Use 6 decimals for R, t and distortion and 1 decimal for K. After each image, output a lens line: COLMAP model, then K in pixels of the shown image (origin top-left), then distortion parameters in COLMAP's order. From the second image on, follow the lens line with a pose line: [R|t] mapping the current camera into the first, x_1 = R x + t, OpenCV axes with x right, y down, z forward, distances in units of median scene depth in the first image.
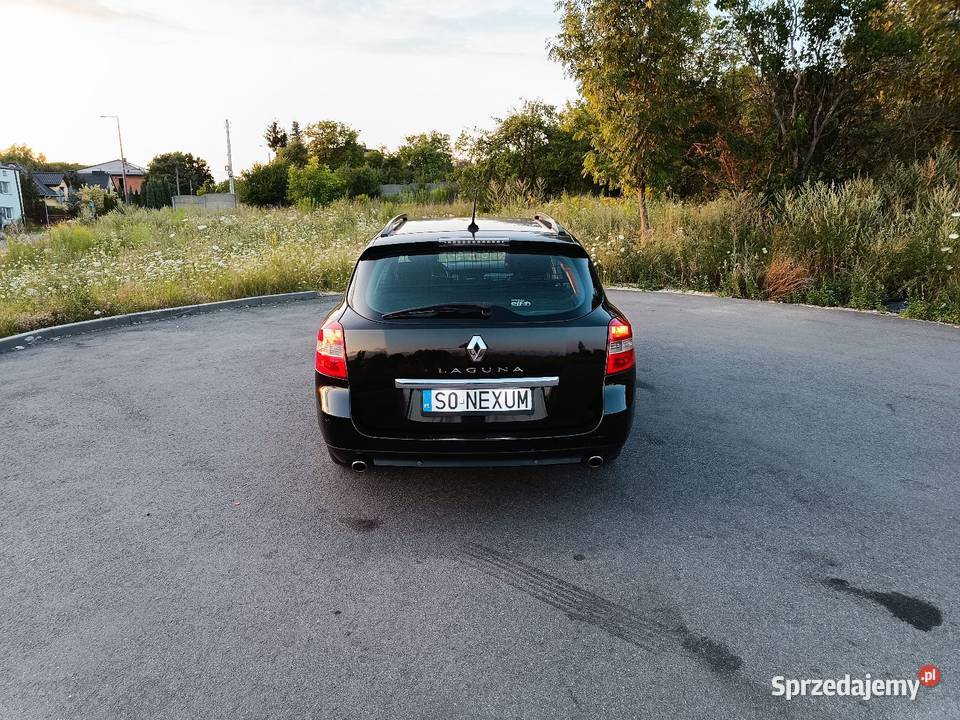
lens RADIAL K [[673.5, 0, 480.0], [0, 673.5, 360.0], [0, 0, 1]] dist [0.004500, 0.003539]
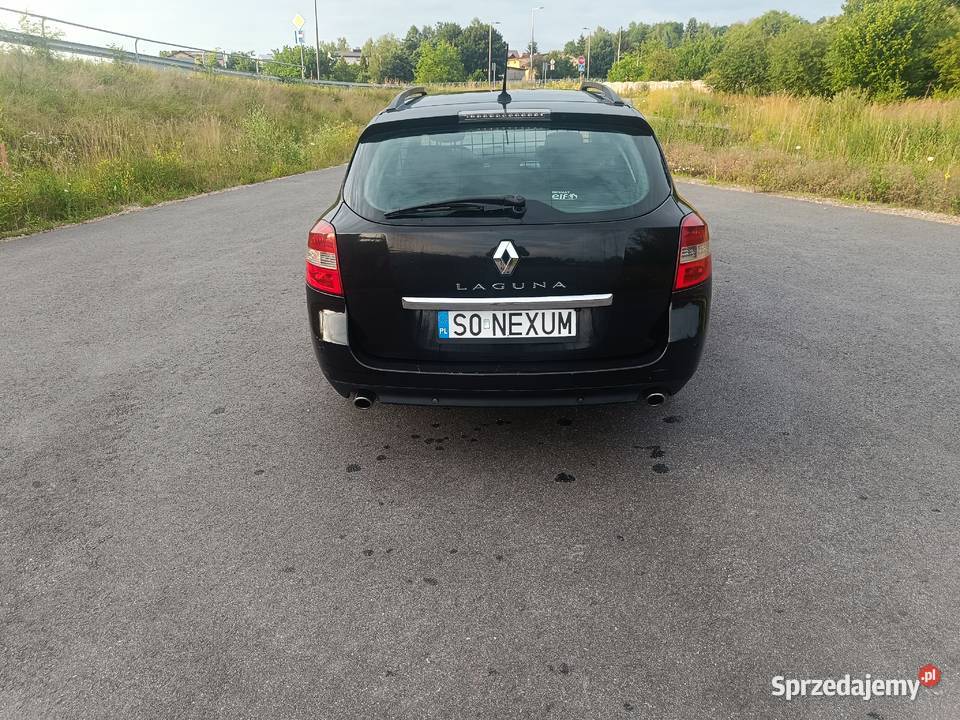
lens RADIAL K [[673.5, 0, 480.0], [0, 673.5, 360.0], [0, 0, 1]] dist [0.004500, 0.003539]
pose [[0.998009, 0.005971, -0.062781, 0.014362], [0.003588, 0.988521, 0.151041, -0.017269], [0.062963, -0.150966, 0.986532, 0.215977]]
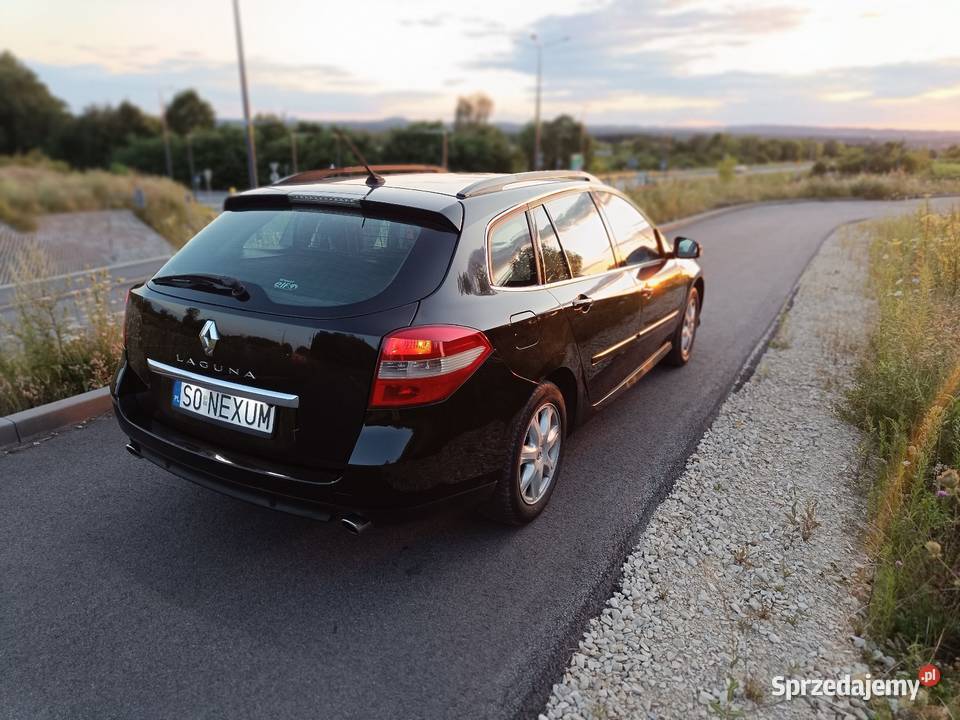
lens RADIAL K [[674.0, 0, 457.6], [0, 674.0, 370.1], [0, 0, 1]] dist [0.005016, 0.001623]
pose [[0.854904, 0.183036, -0.485424, 0.582641], [-0.151259, 0.982981, 0.104256, -0.098204], [0.496245, -0.015704, 0.868040, 0.468832]]
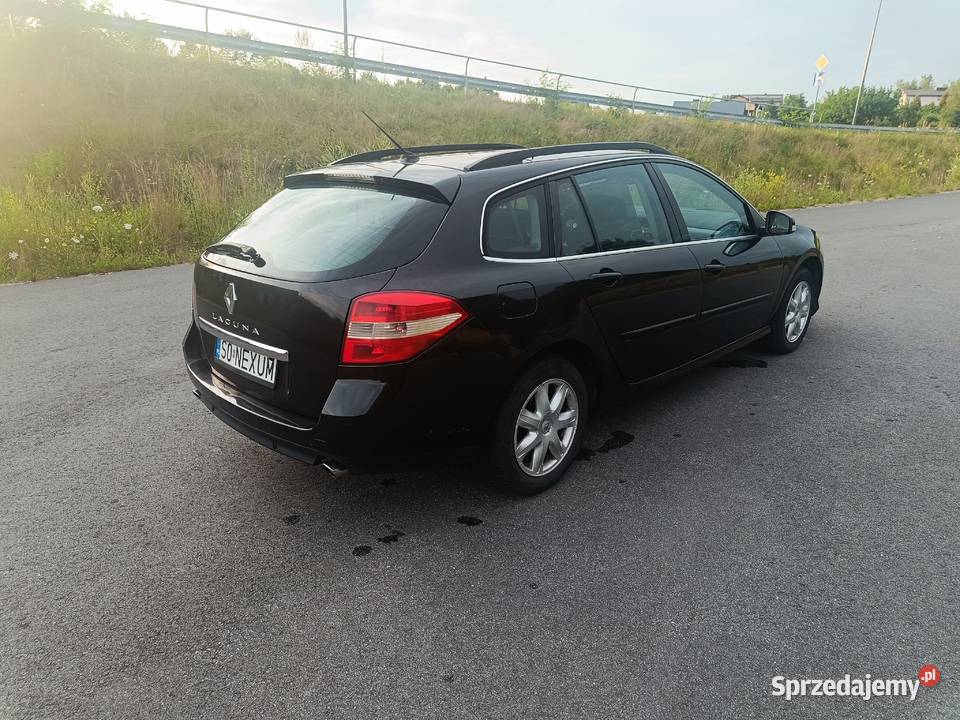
lens RADIAL K [[673.5, 0, 480.0], [0, 673.5, 360.0], [0, 0, 1]] dist [0.004500, 0.003539]
pose [[0.697724, 0.224099, -0.680413, 0.799981], [-0.161805, 0.974565, 0.155058, -0.122020], [0.697855, 0.001907, 0.716237, 0.583056]]
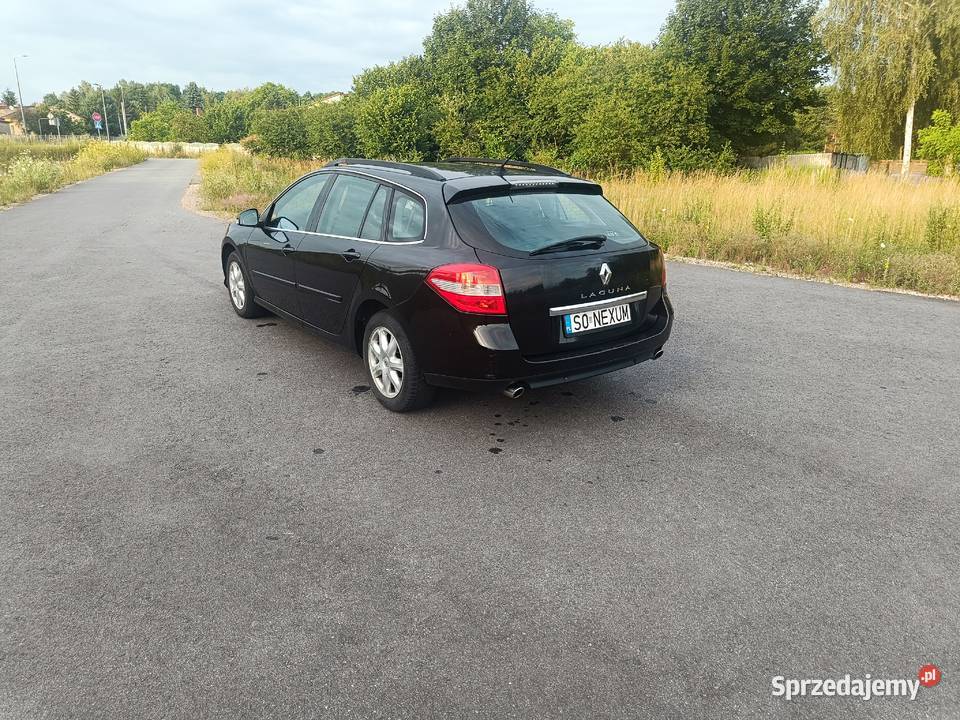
lens RADIAL K [[673.5, 0, 480.0], [0, 673.5, 360.0], [0, 0, 1]] dist [0.004500, 0.003539]
pose [[0.813877, -0.163944, 0.557428, -0.844843], [0.121181, 0.986165, 0.113108, -0.027357], [-0.568260, -0.024507, 0.822484, 0.137961]]
